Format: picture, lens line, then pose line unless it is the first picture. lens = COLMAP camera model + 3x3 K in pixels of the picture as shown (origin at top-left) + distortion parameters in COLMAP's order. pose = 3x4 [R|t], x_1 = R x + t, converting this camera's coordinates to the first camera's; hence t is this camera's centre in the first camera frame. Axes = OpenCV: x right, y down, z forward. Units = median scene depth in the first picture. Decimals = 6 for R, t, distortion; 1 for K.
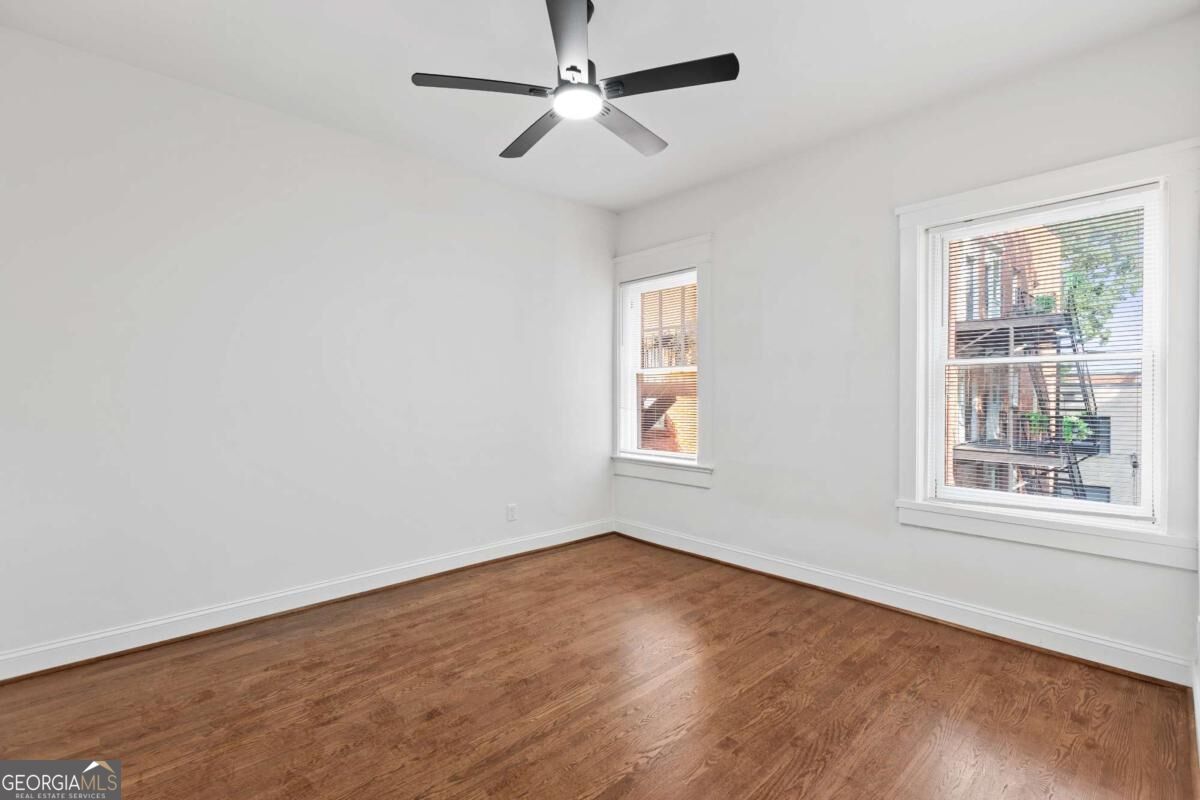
lens RADIAL K [[538.4, 0, 600.8], [0, 538.4, 402.8], [0, 0, 1]] dist [0.004523, -0.001299]
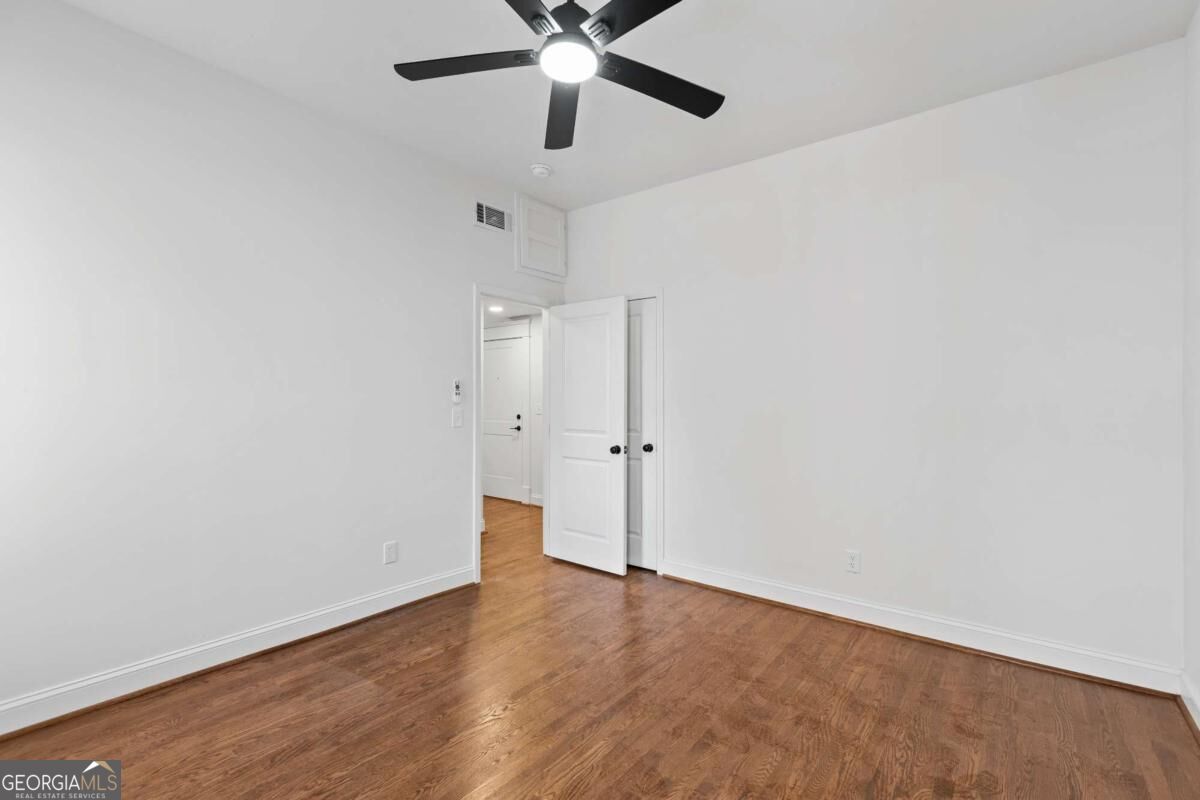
lens RADIAL K [[538.4, 0, 600.2], [0, 538.4, 395.6], [0, 0, 1]] dist [0.004523, -0.001299]
pose [[-0.987937, -0.007516, -0.154671, 0.040071], [-0.007942, 0.999966, 0.002133, -0.033654], [0.154650, 0.003335, -0.987964, 1.923093]]
